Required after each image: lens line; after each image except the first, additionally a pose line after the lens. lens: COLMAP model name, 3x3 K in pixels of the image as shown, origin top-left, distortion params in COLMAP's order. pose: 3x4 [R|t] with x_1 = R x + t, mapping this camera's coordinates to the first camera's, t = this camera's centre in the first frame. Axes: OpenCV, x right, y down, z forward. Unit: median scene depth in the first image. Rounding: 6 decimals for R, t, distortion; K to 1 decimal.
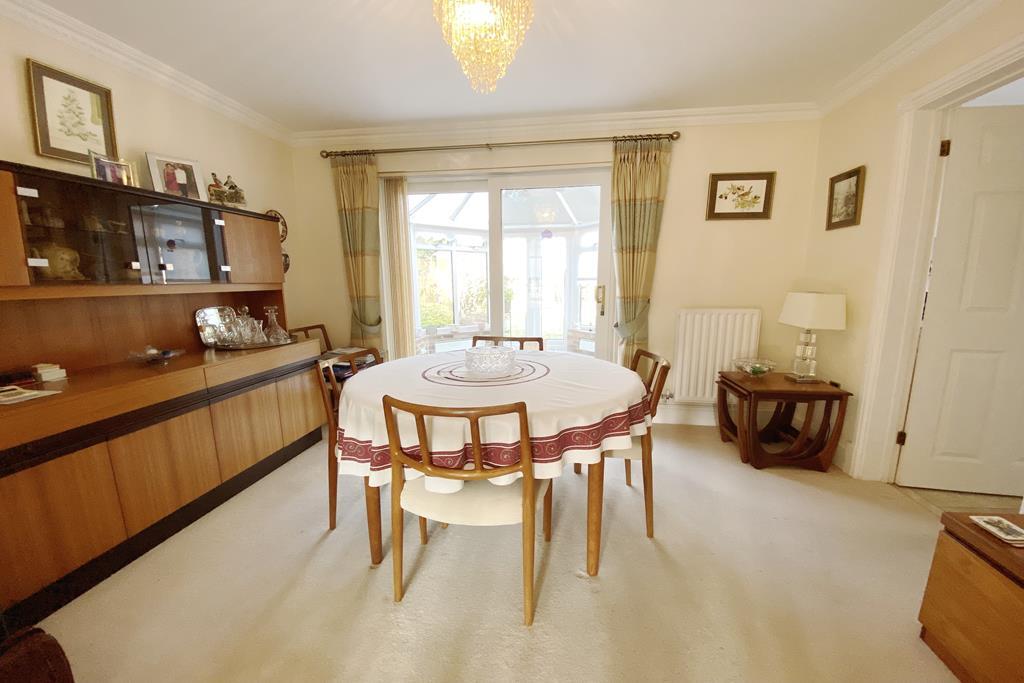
lens RADIAL K [[411.6, 0, 507.9], [0, 411.6, 355.9], [0, 0, 1]] dist [0.040719, -0.030263]
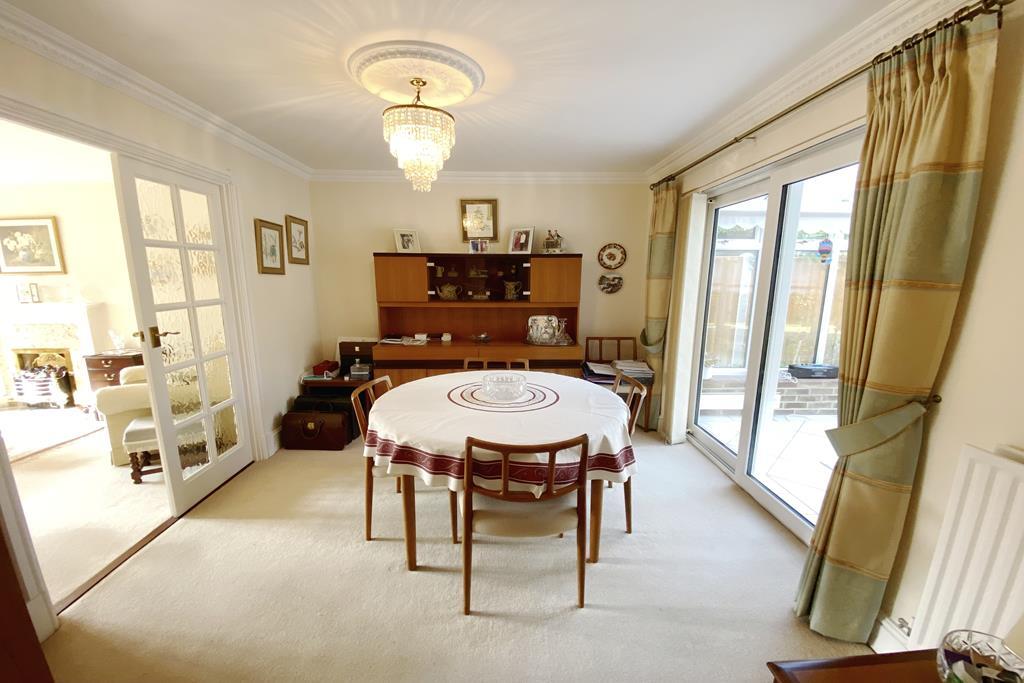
lens RADIAL K [[411.6, 0, 507.9], [0, 411.6, 355.9], [0, 0, 1]] dist [0.040719, -0.030263]
pose [[0.153733, 0.207928, -0.965988, 0.829022], [-0.178389, 0.967386, 0.179839, -0.229854], [0.971876, 0.144675, 0.185812, 0.619472]]
